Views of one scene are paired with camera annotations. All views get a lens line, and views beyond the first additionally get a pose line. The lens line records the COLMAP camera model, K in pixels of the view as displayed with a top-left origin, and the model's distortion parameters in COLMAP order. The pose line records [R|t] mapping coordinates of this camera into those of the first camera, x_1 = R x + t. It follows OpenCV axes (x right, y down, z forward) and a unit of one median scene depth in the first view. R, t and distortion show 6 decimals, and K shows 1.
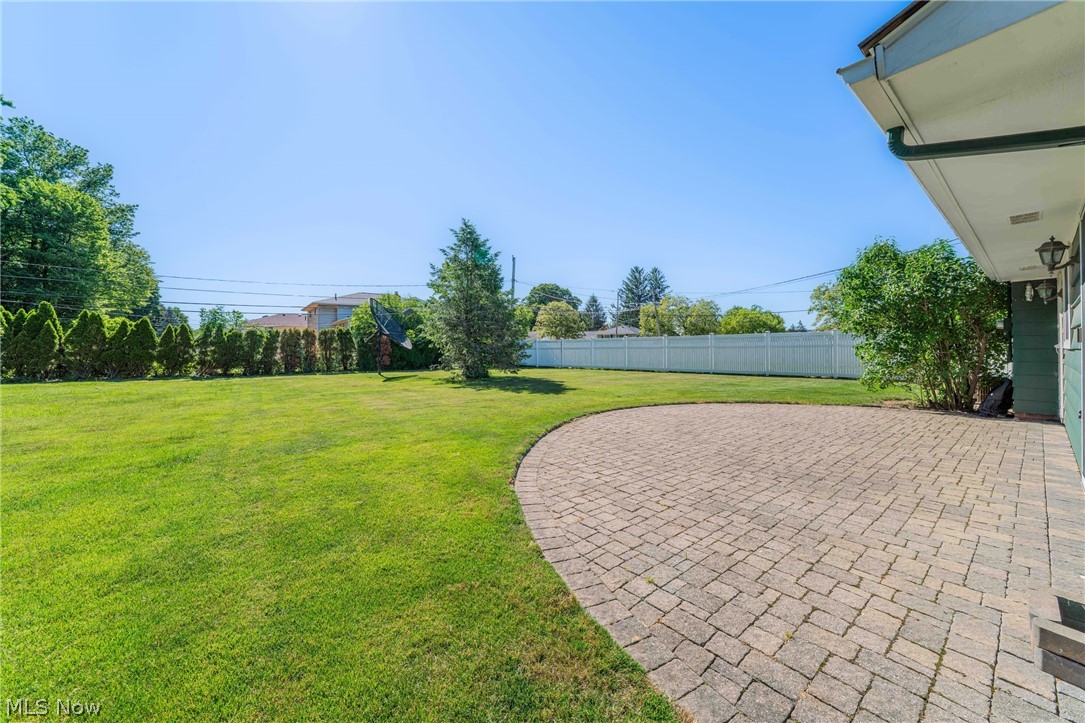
lens RADIAL K [[381.5, 0, 525.1], [0, 381.5, 337.1], [0, 0, 1]] dist [-0.017698, 0.000186]
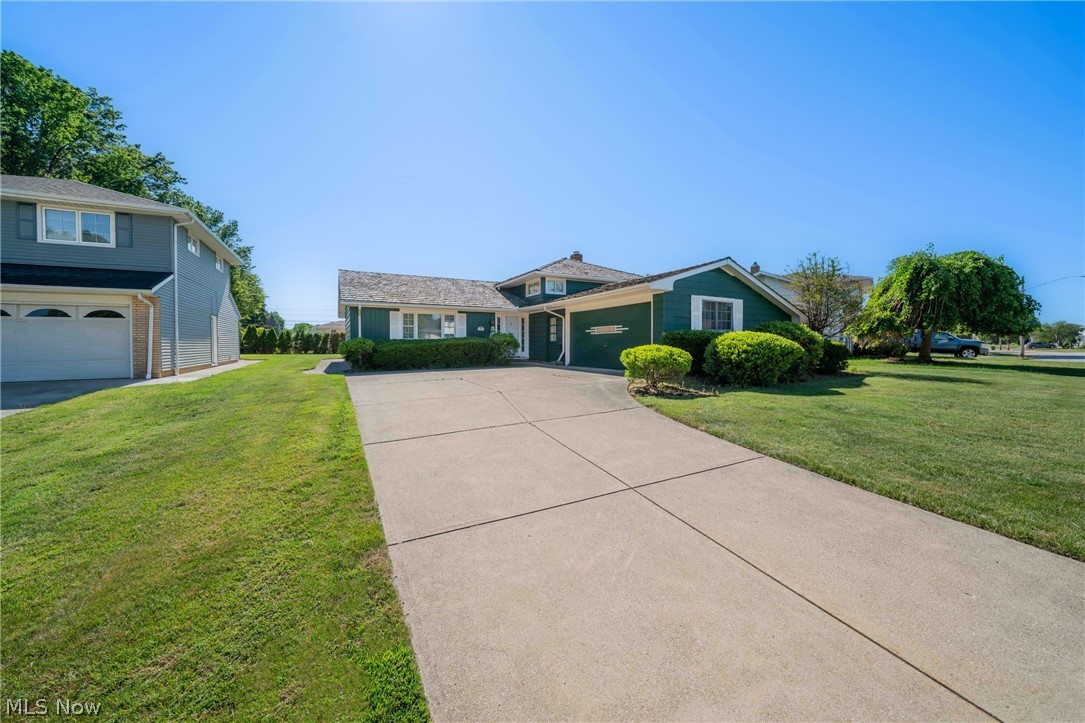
lens RADIAL K [[384.7, 0, 539.2], [0, 384.7, 349.2], [0, 0, 1]] dist [-0.018110, 0.000129]
pose [[0.990652, 0.008070, -0.136176, 0.382852], [-0.003133, 0.999331, 0.036433, -0.004660], [0.136379, -0.035665, 0.990015, -0.454737]]
